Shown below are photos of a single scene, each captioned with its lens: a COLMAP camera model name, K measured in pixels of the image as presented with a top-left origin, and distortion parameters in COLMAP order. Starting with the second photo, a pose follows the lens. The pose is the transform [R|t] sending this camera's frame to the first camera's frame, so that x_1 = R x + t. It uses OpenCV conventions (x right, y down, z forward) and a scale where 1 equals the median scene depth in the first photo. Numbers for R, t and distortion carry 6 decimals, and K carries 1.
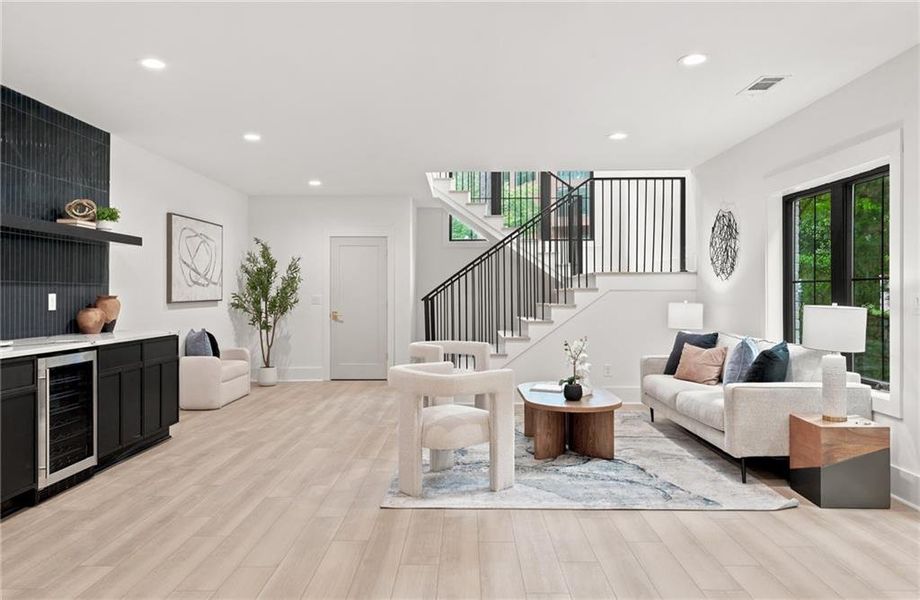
lens RADIAL K [[644.9, 0, 455.9], [0, 644.9, 290.6], [0, 0, 1]] dist [-0.013432, -0.005335]
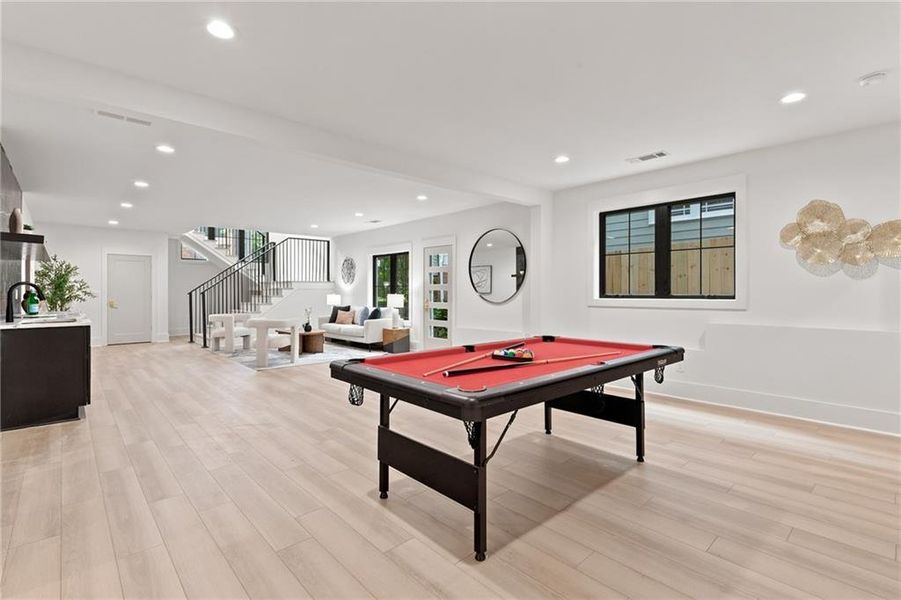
lens RADIAL K [[421.9, 0, 451.3], [0, 421.9, 292.7], [0, 0, 1]] dist [-0.002869, -0.000446]
pose [[0.726379, -0.000652, 0.687294, -0.471052], [-0.004187, 0.999977, 0.005374, 0.002496], [-0.687282, -0.006782, 0.726359, -0.525582]]
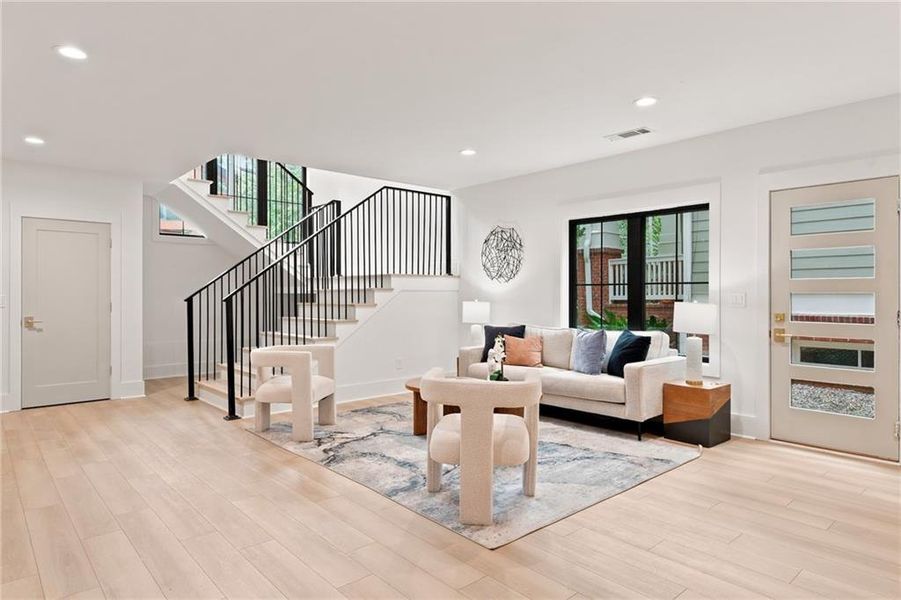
lens RADIAL K [[533.8, 0, 442.7], [0, 533.8, 295.6], [0, 0, 1]] dist [0.000679, -0.001706]
pose [[0.739363, -0.001023, 0.673307, -0.403932], [-0.003725, 0.999977, 0.005609, 0.003177], [-0.673297, -0.006655, 0.739342, 0.344782]]
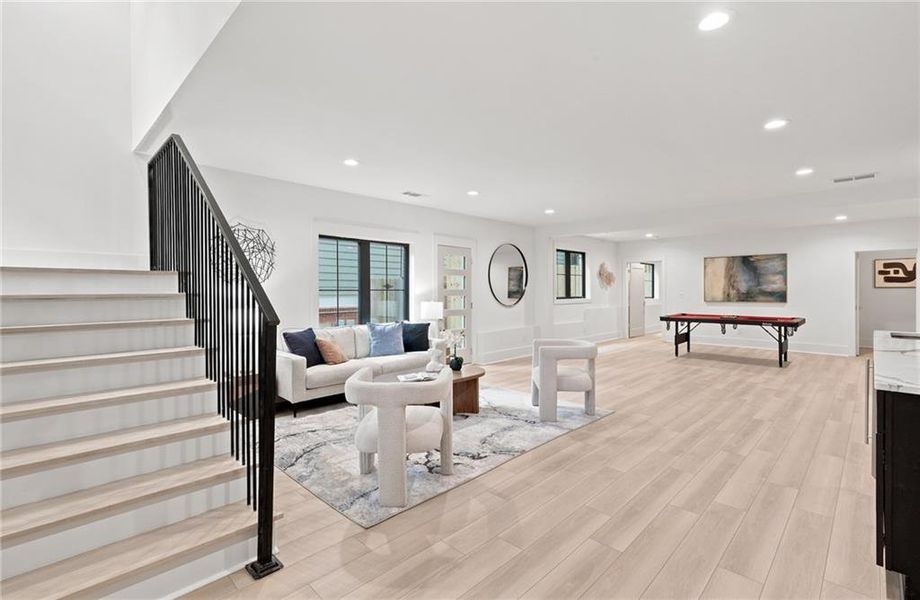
lens RADIAL K [[423.7, 0, 454.1], [0, 423.7, 295.1], [0, 0, 1]] dist [0.002607, -0.000130]
pose [[-0.721899, -0.001775, 0.691996, -0.408052], [0.000677, 0.999994, 0.003271, -0.004551], [-0.691998, 0.002830, -0.721894, 1.421648]]
